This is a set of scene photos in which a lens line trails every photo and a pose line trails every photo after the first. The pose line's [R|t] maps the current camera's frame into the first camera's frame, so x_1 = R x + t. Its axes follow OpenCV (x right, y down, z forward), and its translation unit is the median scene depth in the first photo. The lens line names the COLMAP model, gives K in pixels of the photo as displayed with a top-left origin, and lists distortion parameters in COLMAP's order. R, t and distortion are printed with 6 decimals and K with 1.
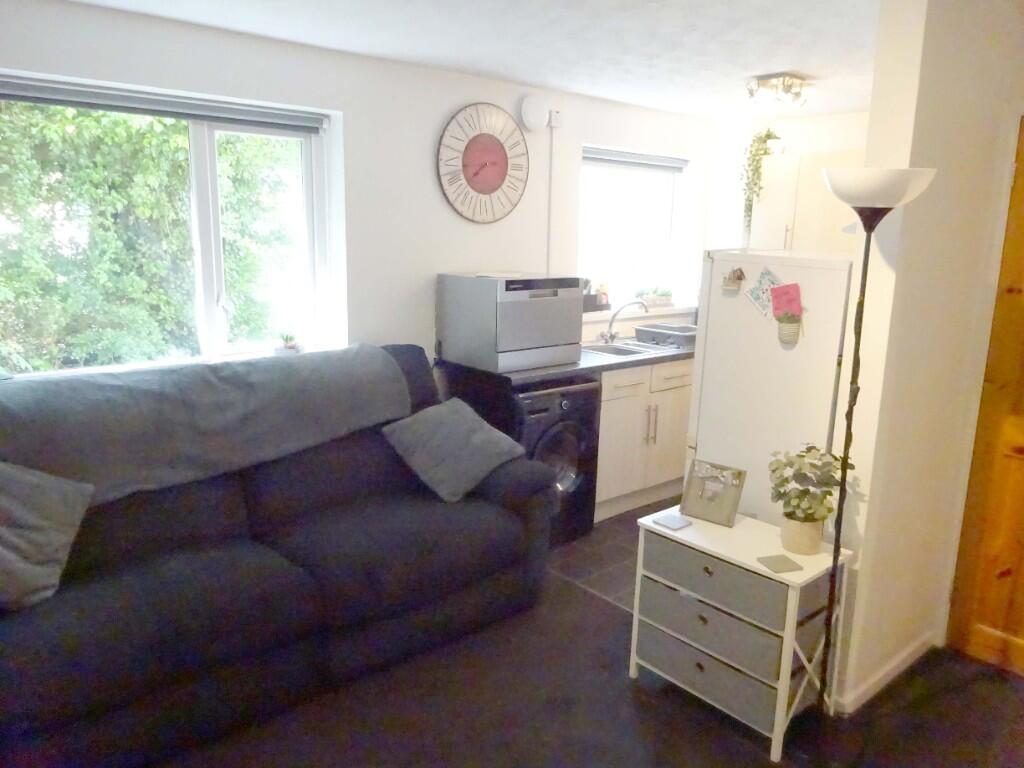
lens RADIAL K [[762.3, 0, 511.2], [0, 762.3, 385.6], [0, 0, 1]] dist [0.007610, -0.005101]
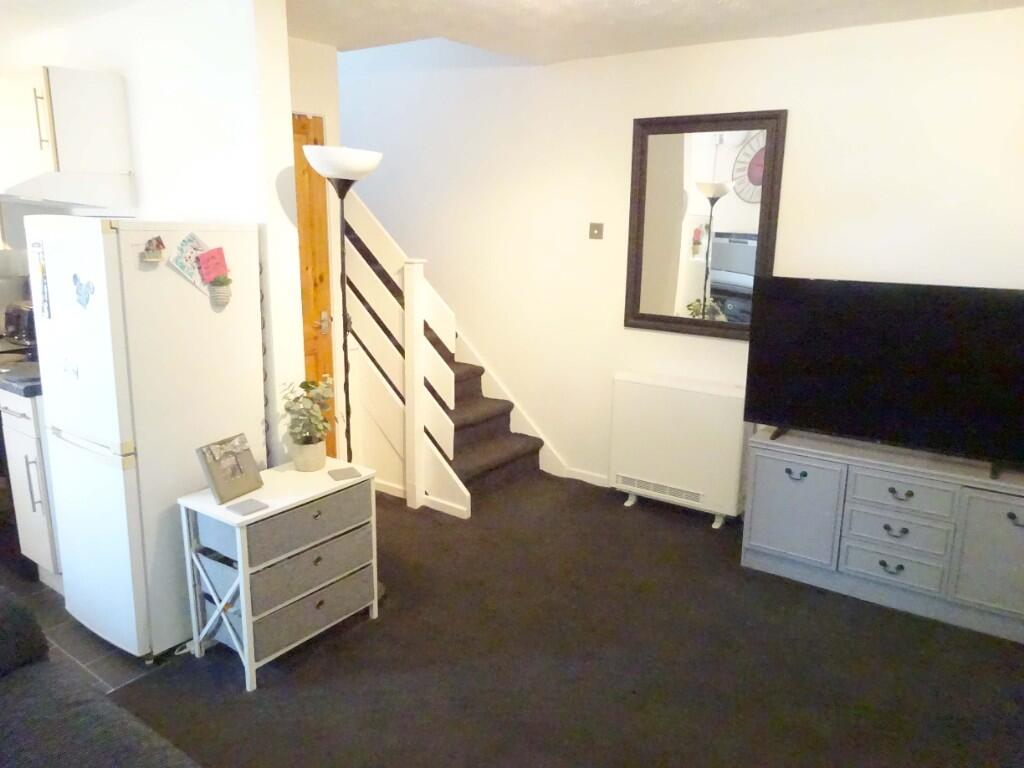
lens RADIAL K [[762.3, 0, 511.2], [0, 762.3, 385.6], [0, 0, 1]] dist [0.007610, -0.005101]
pose [[-0.237168, -0.238755, 0.941673, -0.726284], [0.176904, 0.942508, 0.283521, -0.174931], [-0.955226, 0.233828, -0.181296, 0.822429]]
